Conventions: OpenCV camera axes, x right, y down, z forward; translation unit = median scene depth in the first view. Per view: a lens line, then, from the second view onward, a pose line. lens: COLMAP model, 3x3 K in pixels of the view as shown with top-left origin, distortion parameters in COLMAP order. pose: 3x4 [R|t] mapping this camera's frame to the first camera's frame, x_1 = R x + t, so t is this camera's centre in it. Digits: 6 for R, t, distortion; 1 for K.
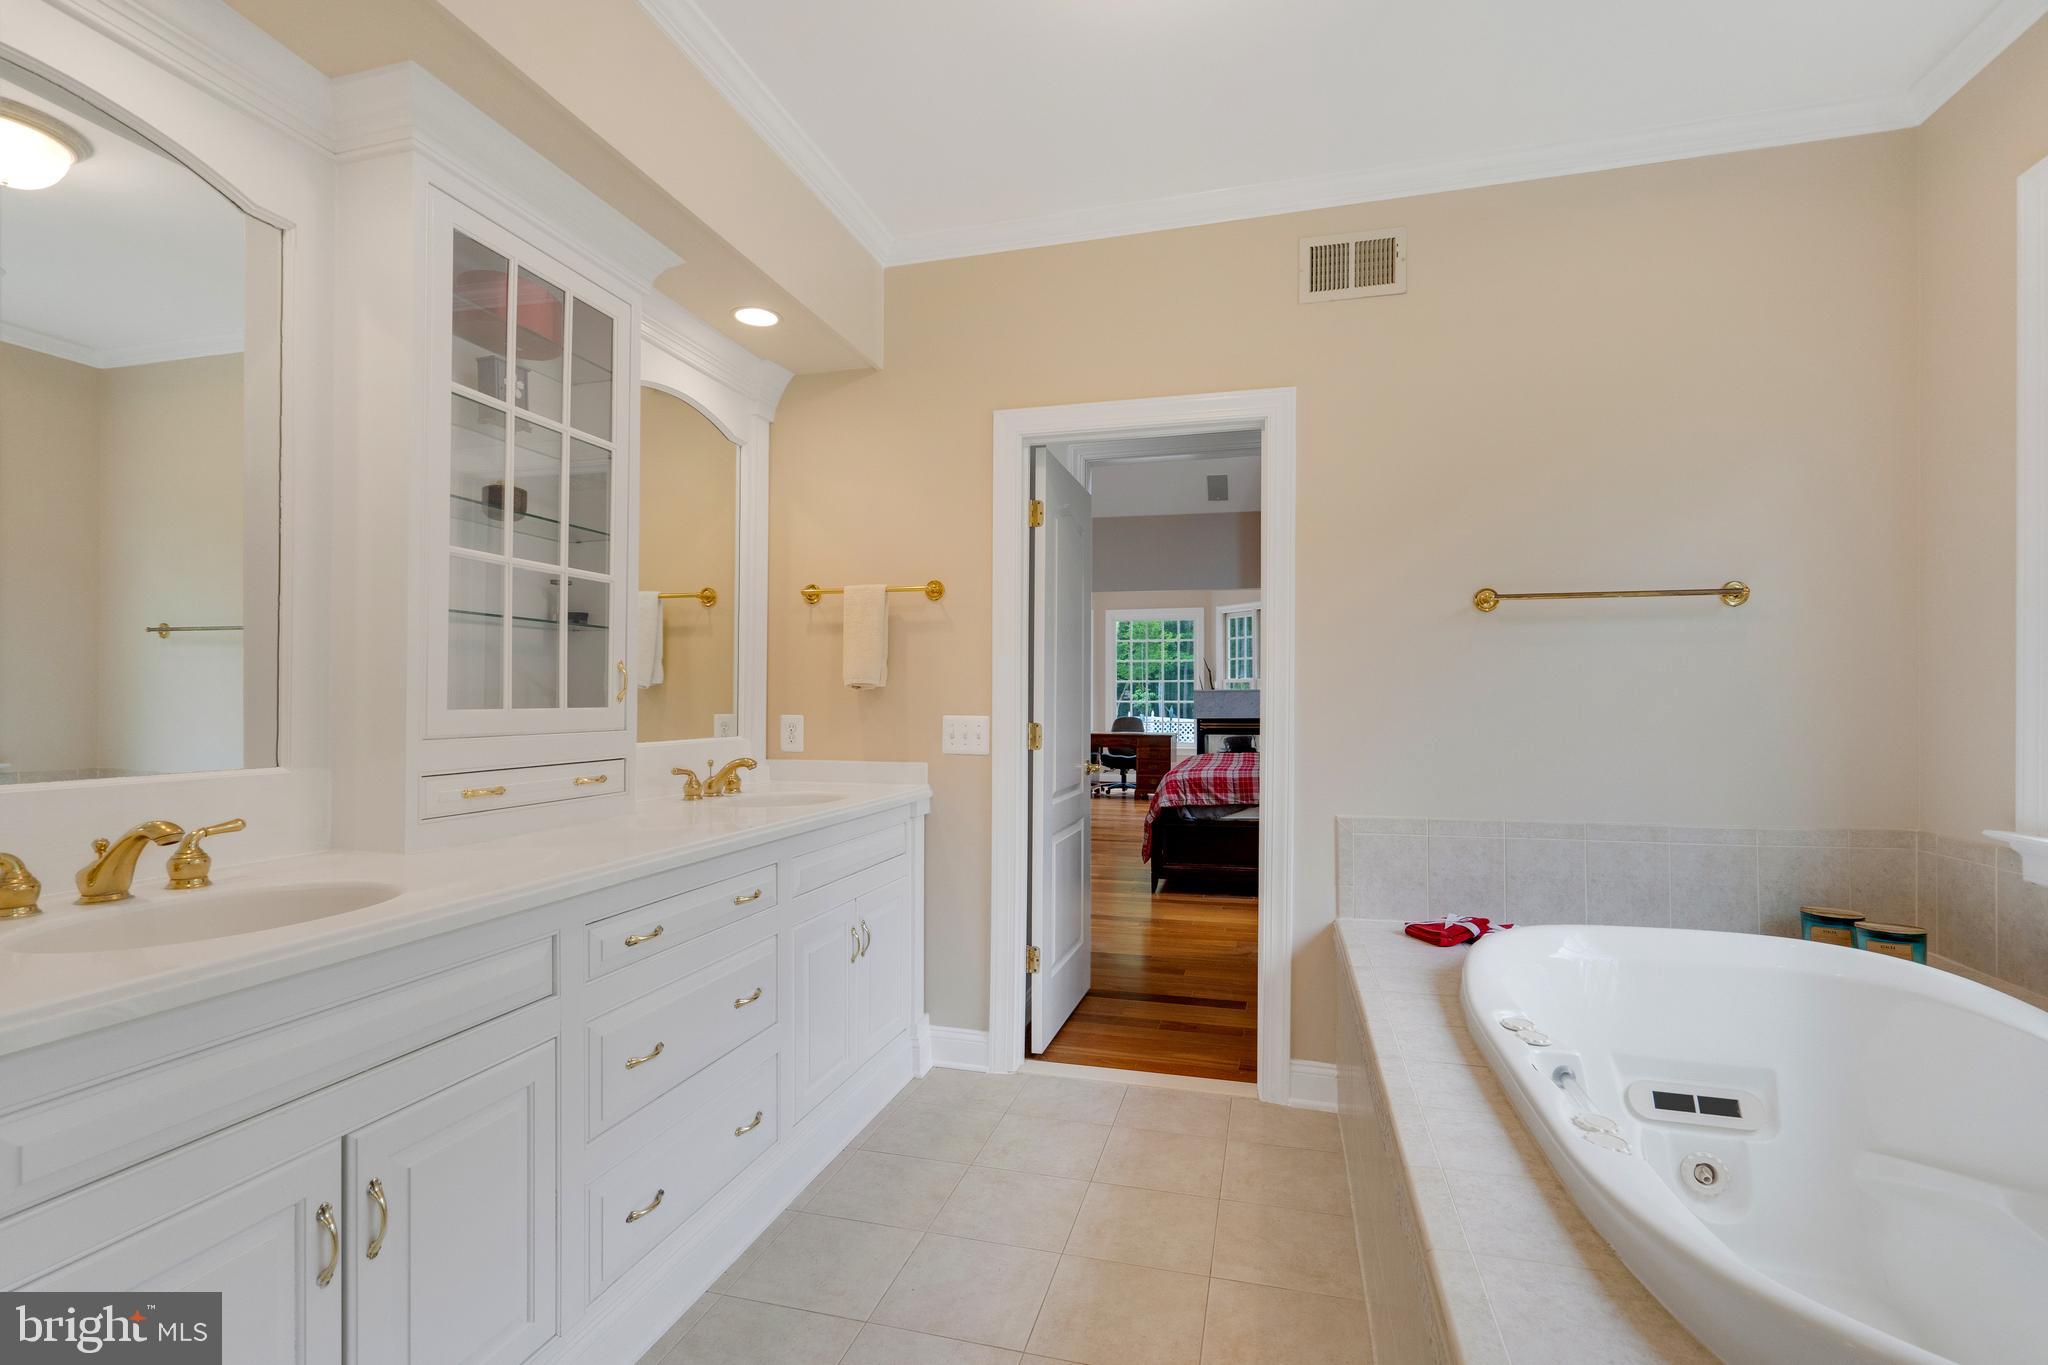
lens RADIAL K [[947.8, 0, 1036.2], [0, 947.8, 695.0], [0, 0, 1]] dist [-0.003345, -0.000427]
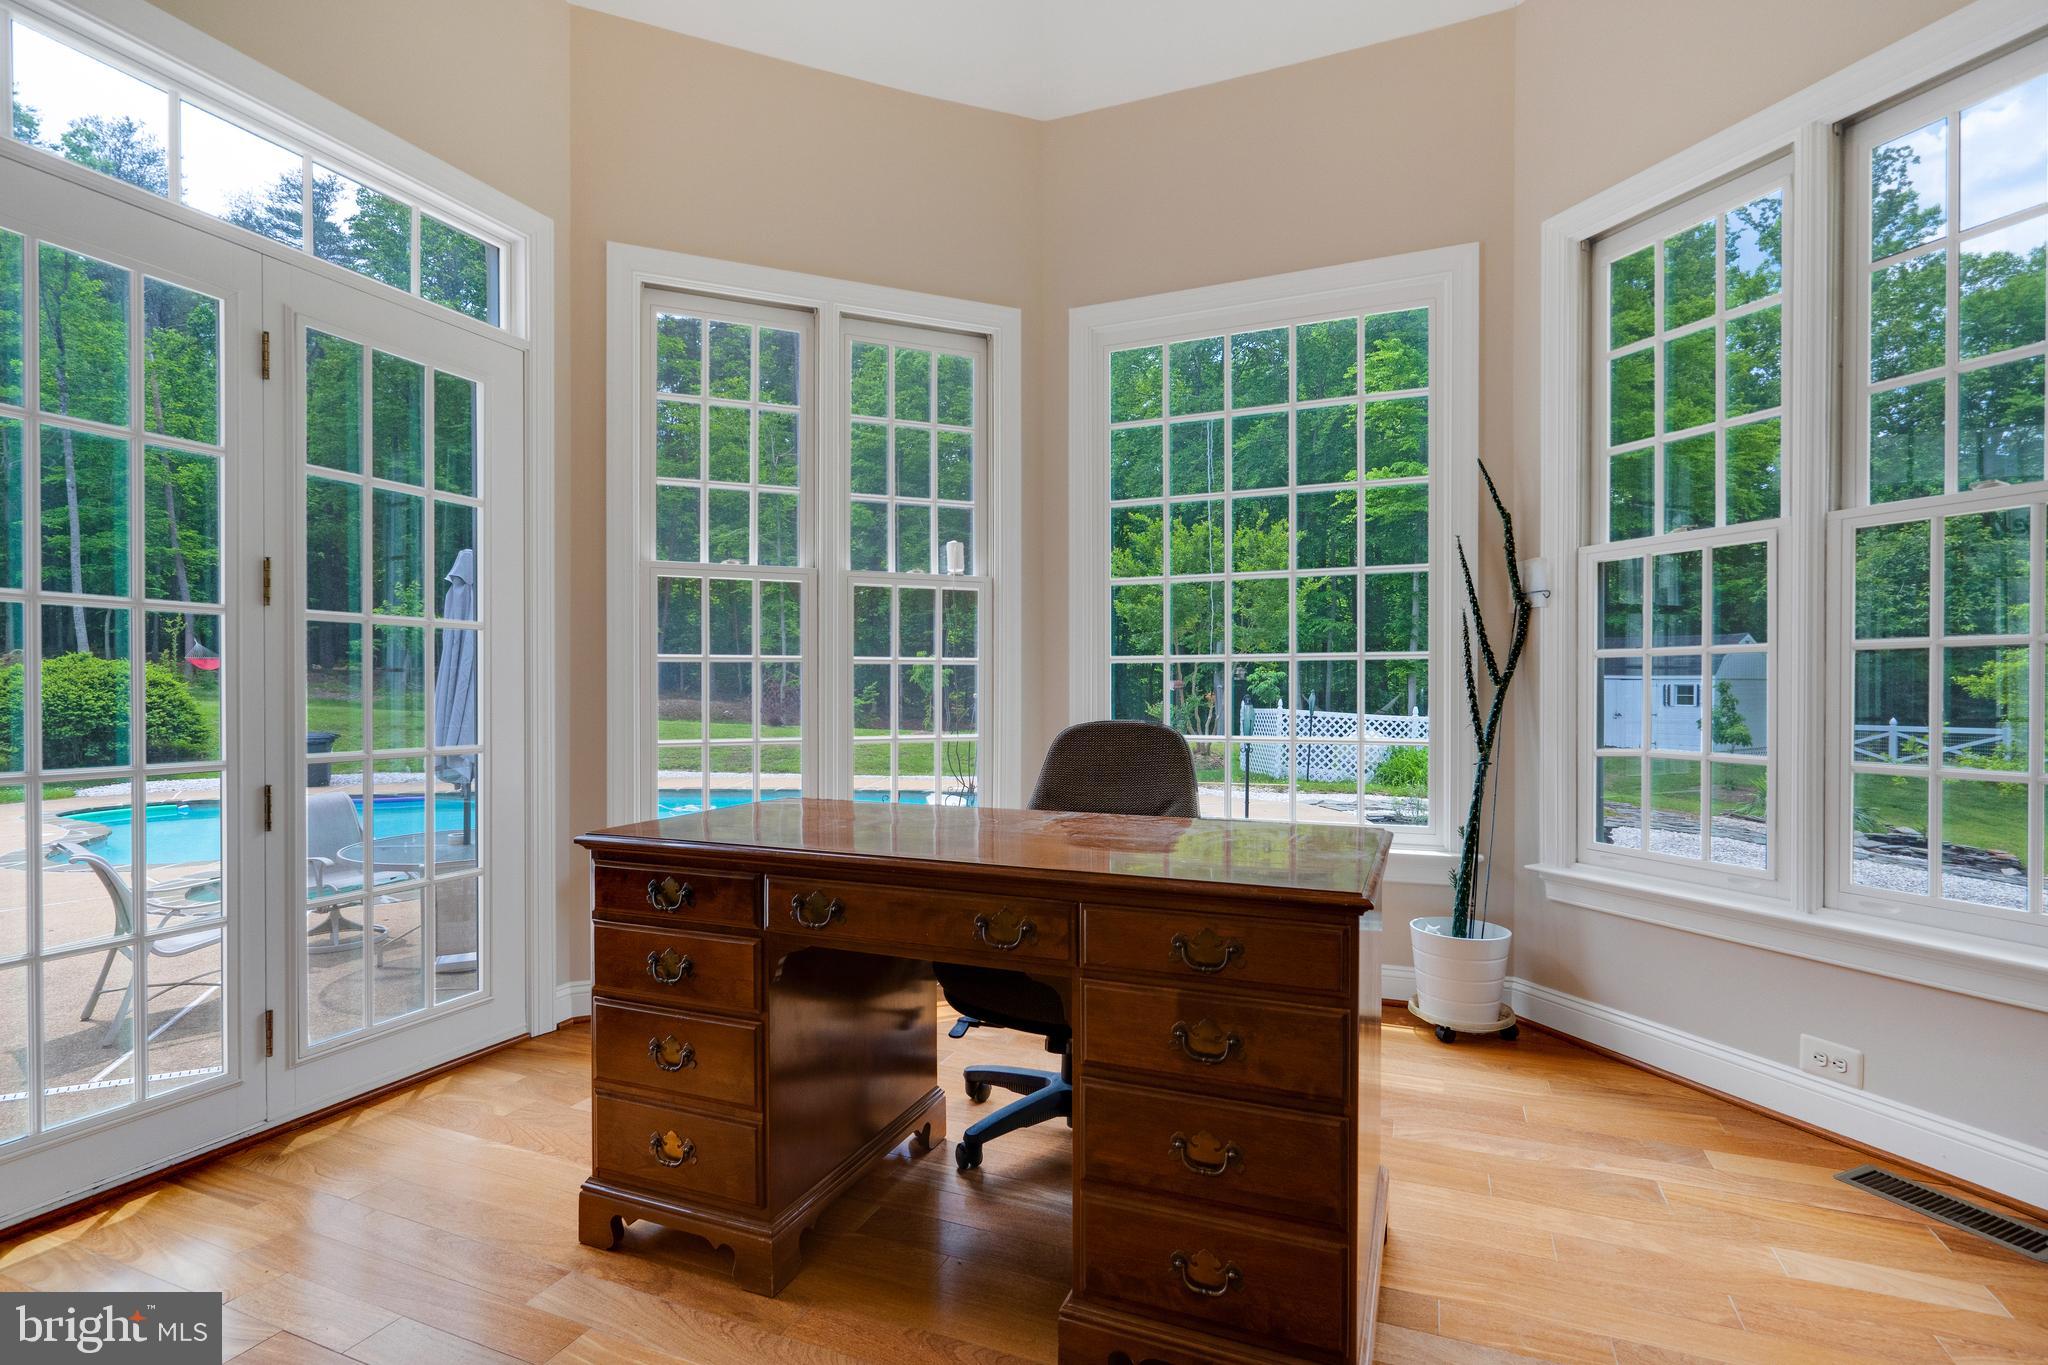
lens RADIAL K [[947.8, 0, 1036.2], [0, 947.8, 695.0], [0, 0, 1]] dist [-0.003345, -0.000427]
pose [[0.990635, -0.000691, -0.136536, 0.101587], [0.002232, 0.999935, 0.011139, 0.013319], [0.136520, -0.011339, 0.990572, 0.752006]]
